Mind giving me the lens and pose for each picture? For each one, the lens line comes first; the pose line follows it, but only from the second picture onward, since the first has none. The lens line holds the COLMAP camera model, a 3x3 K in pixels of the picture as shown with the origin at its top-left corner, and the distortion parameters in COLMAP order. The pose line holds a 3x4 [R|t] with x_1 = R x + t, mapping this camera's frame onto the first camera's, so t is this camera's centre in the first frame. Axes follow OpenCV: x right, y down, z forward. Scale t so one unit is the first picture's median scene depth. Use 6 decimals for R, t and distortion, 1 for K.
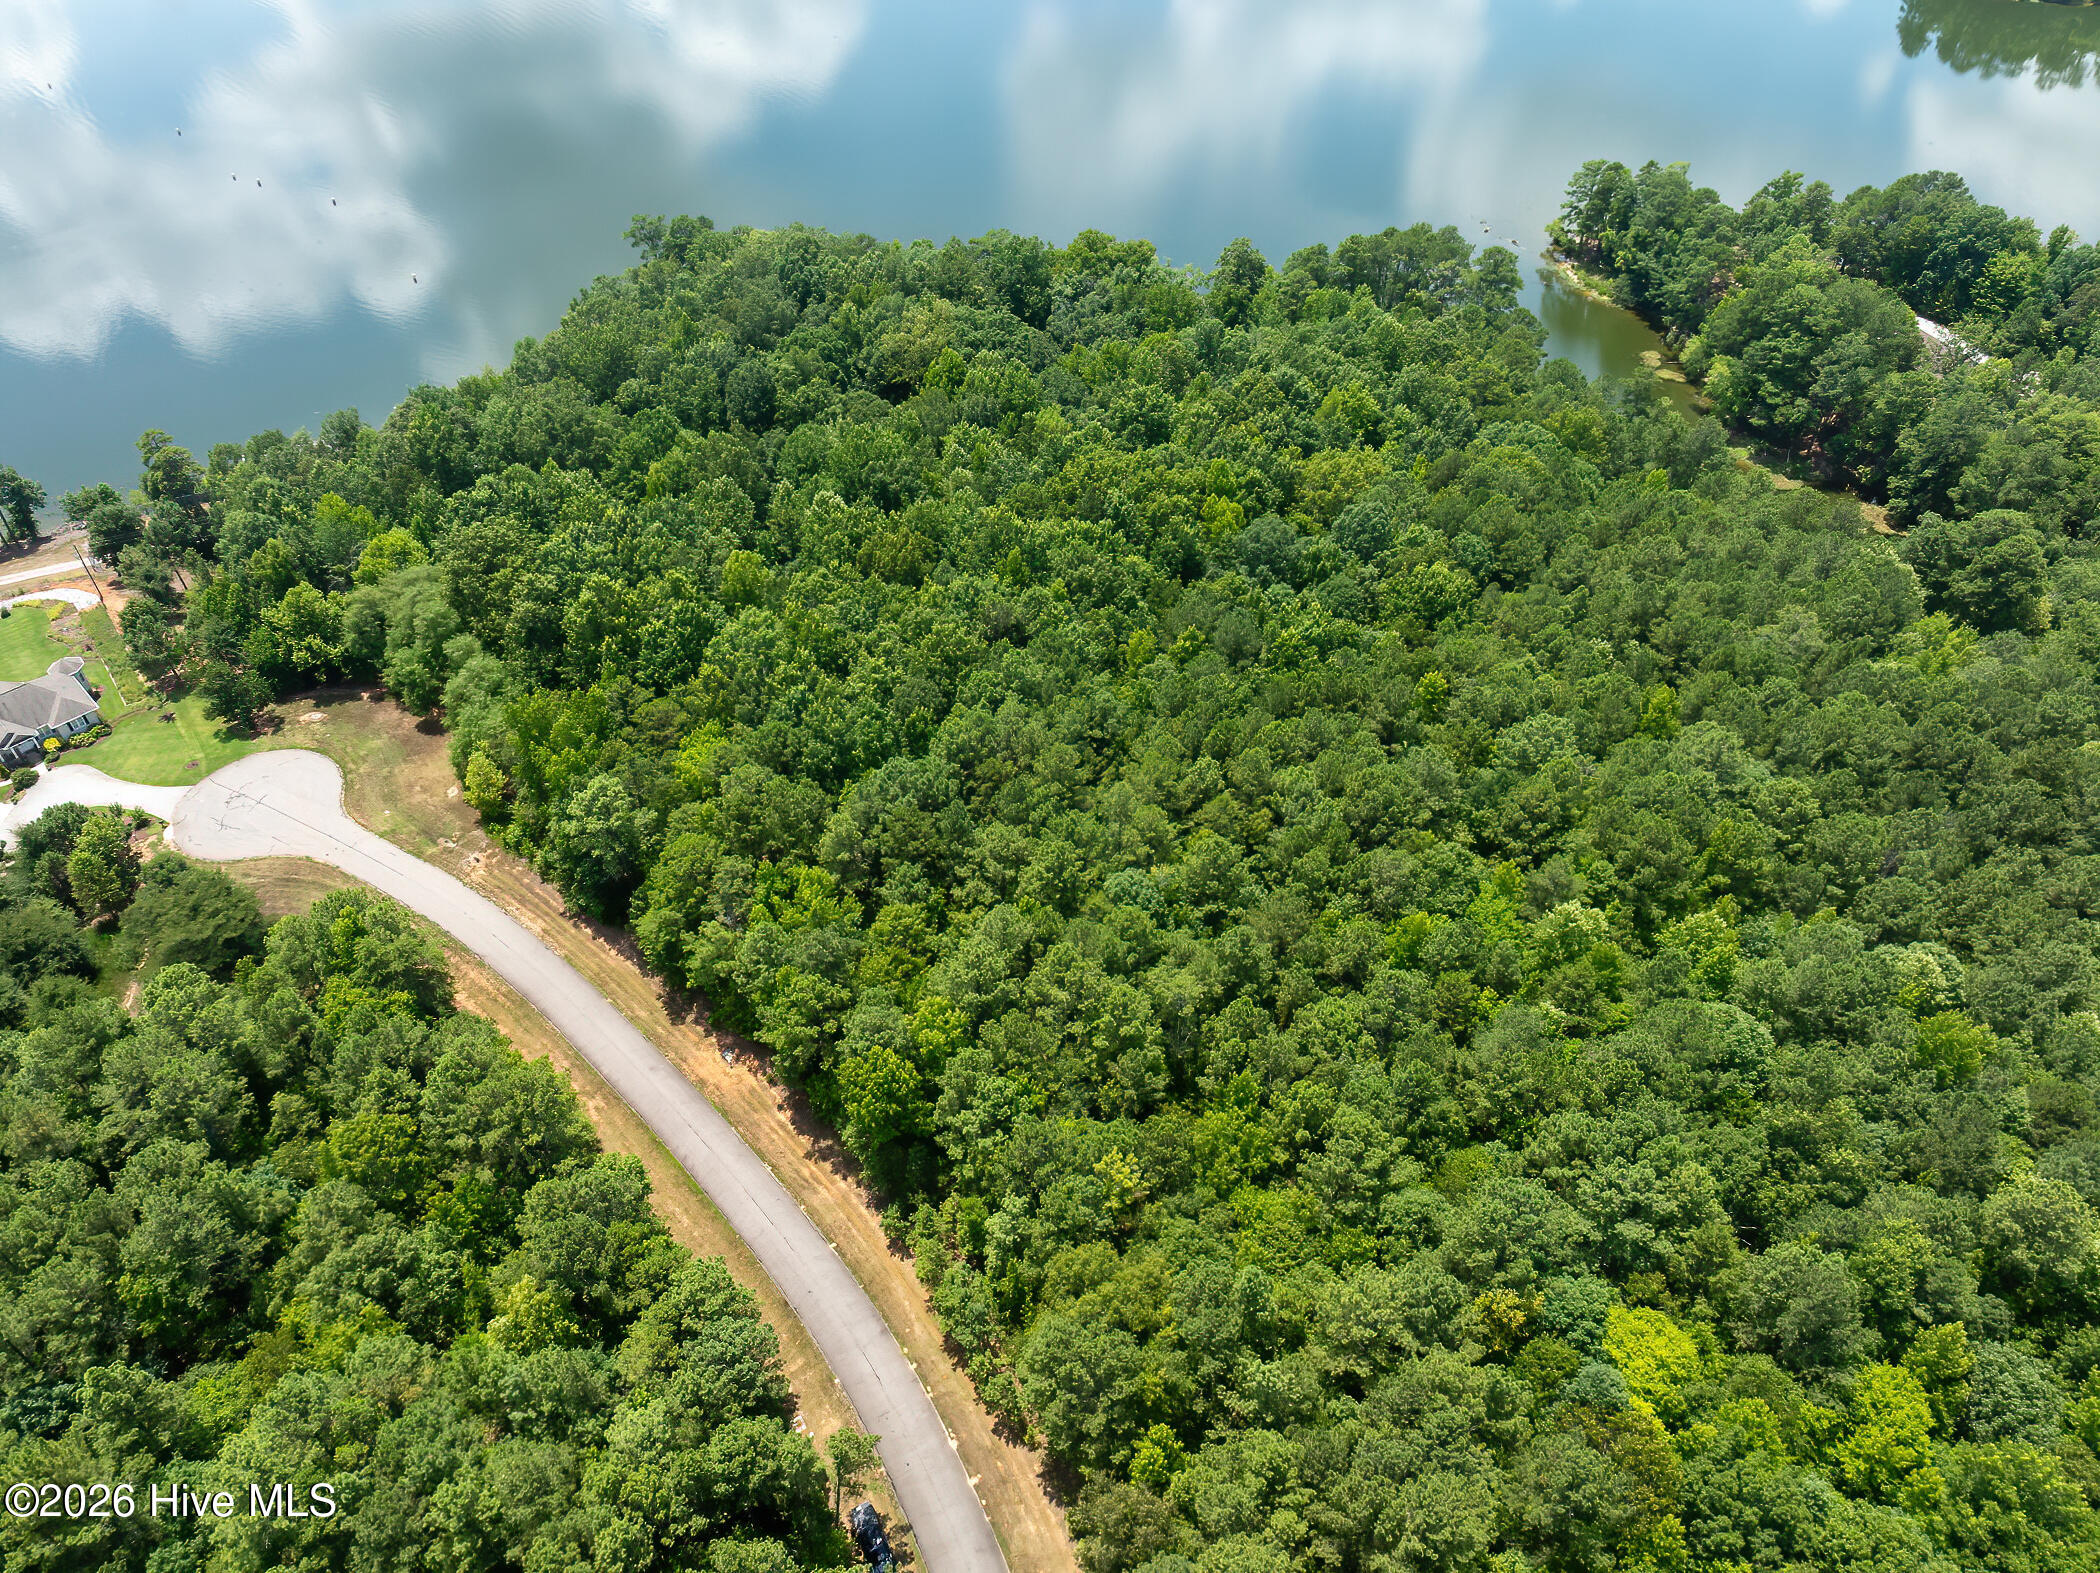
lens RADIAL K [[1480.8, 0, 1043.5], [0, 1480.8, 803.1], [0, 0, 1]] dist [-0.047814, 0.021179]
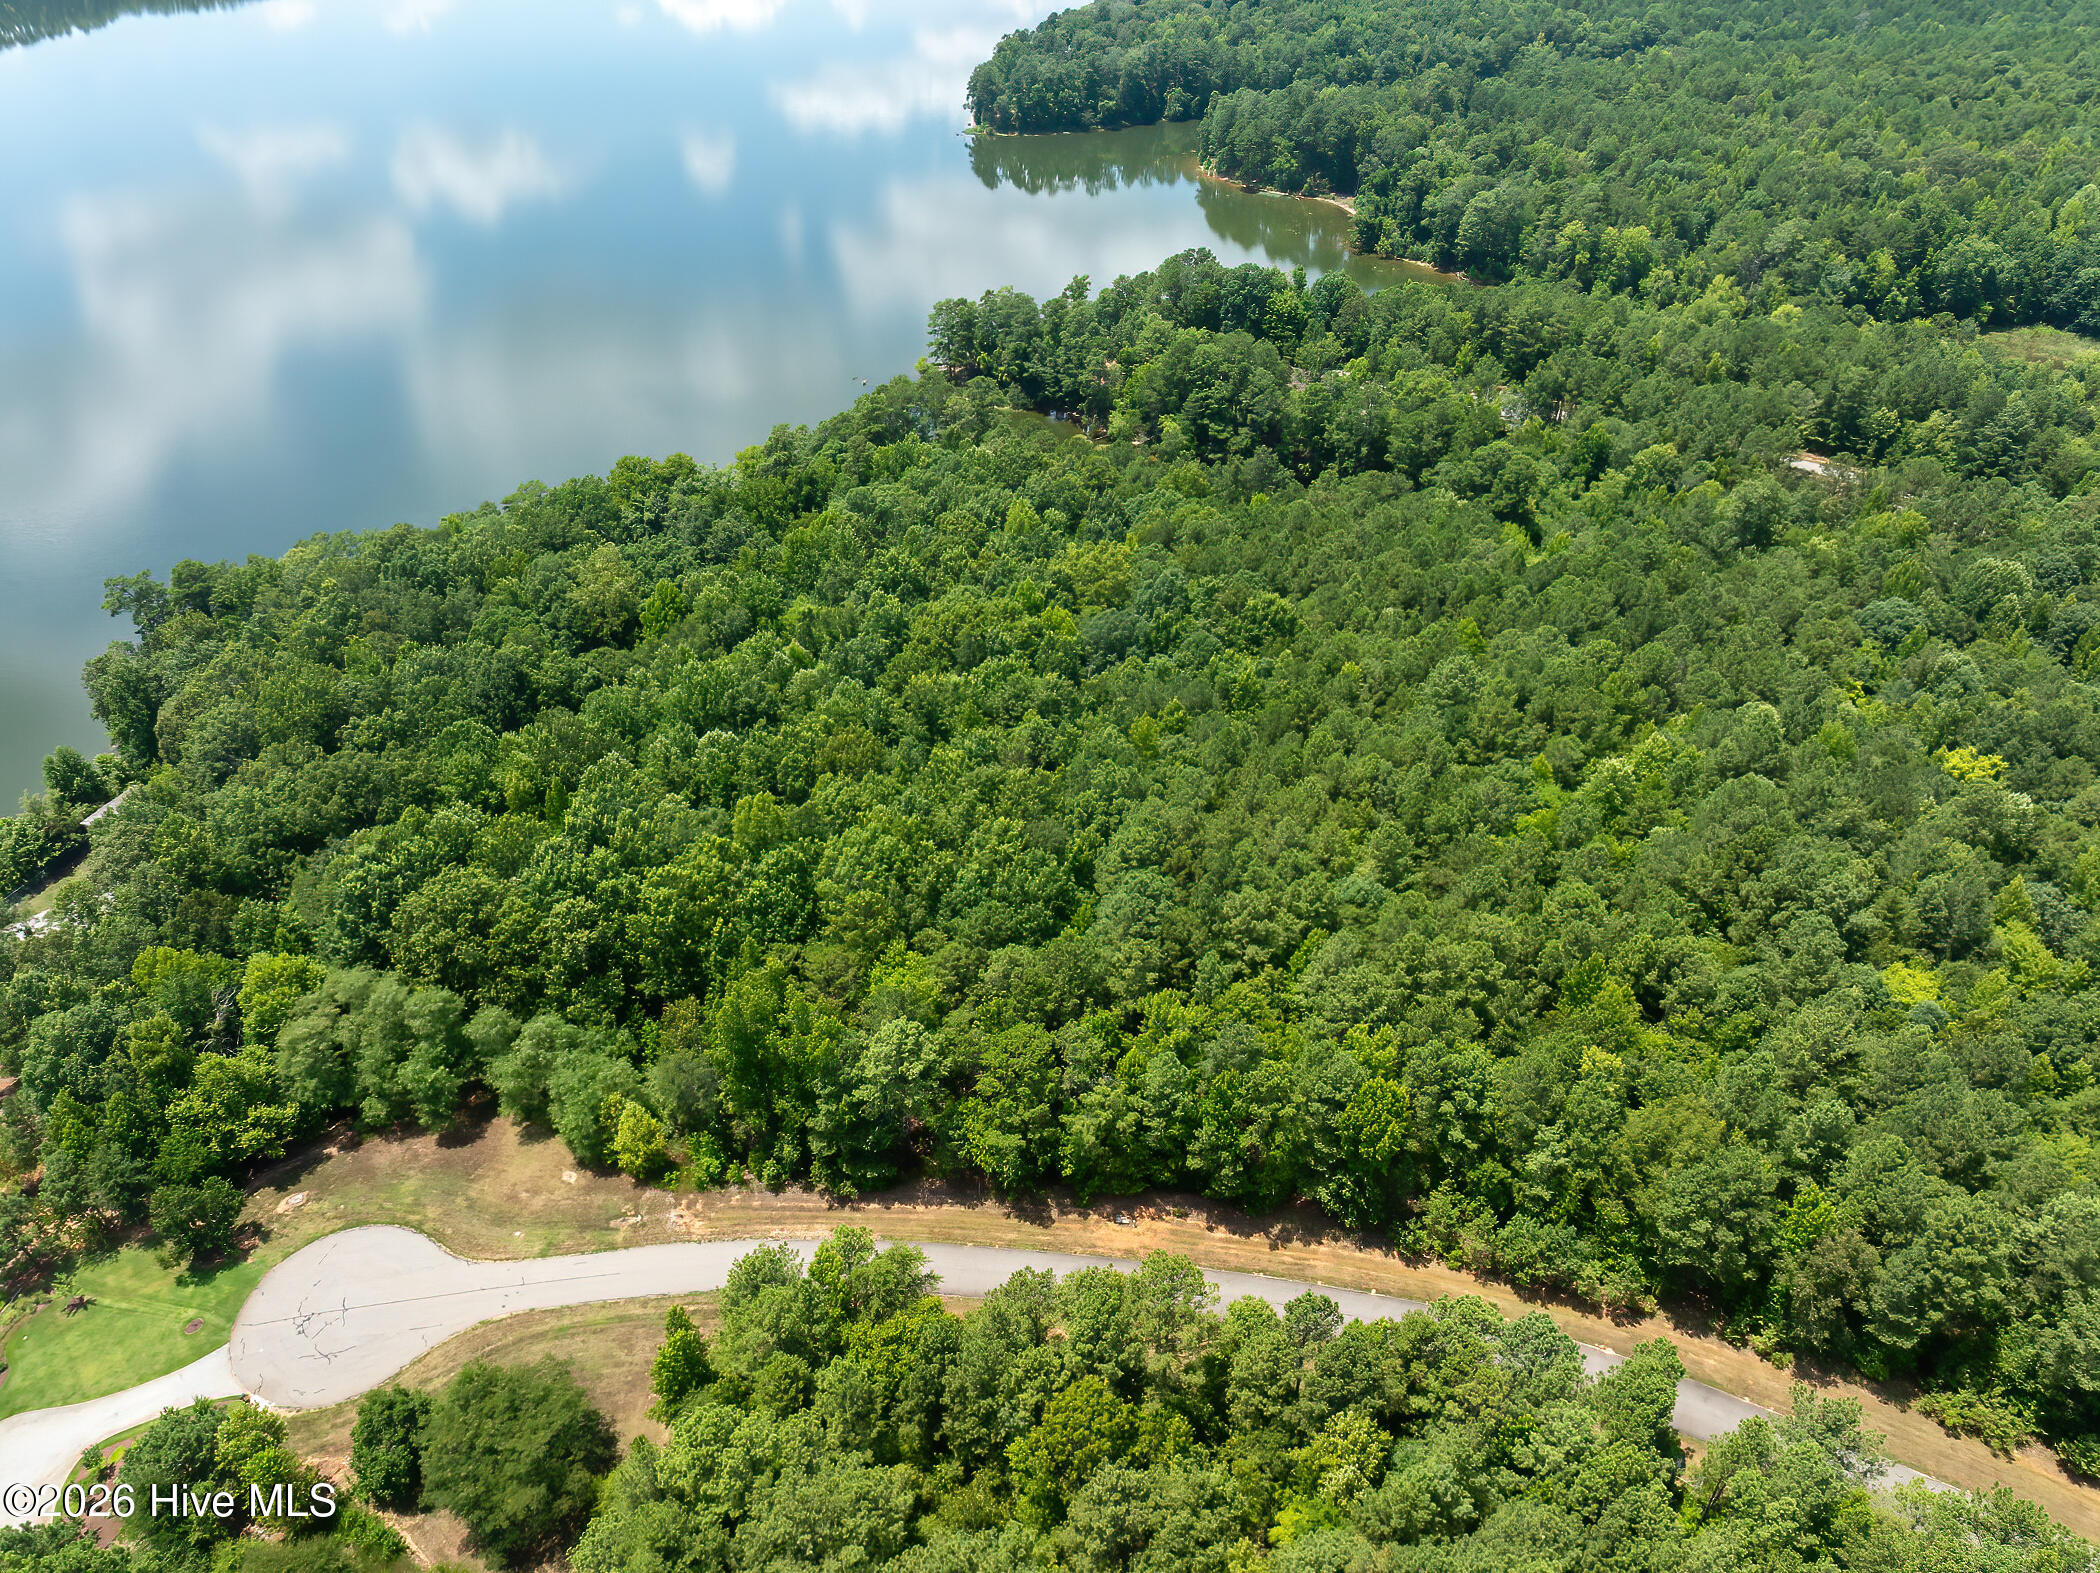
lens RADIAL K [[1480.8, 0, 1052.3], [0, 1480.8, 802.5], [0, 0, 1]] dist [-0.047814, 0.021179]
pose [[0.778571, -0.367699, 0.508551, -0.650217], [0.428446, 0.903563, -0.002628, -0.098544], [-0.458542, 0.219933, 0.861028, 0.113063]]
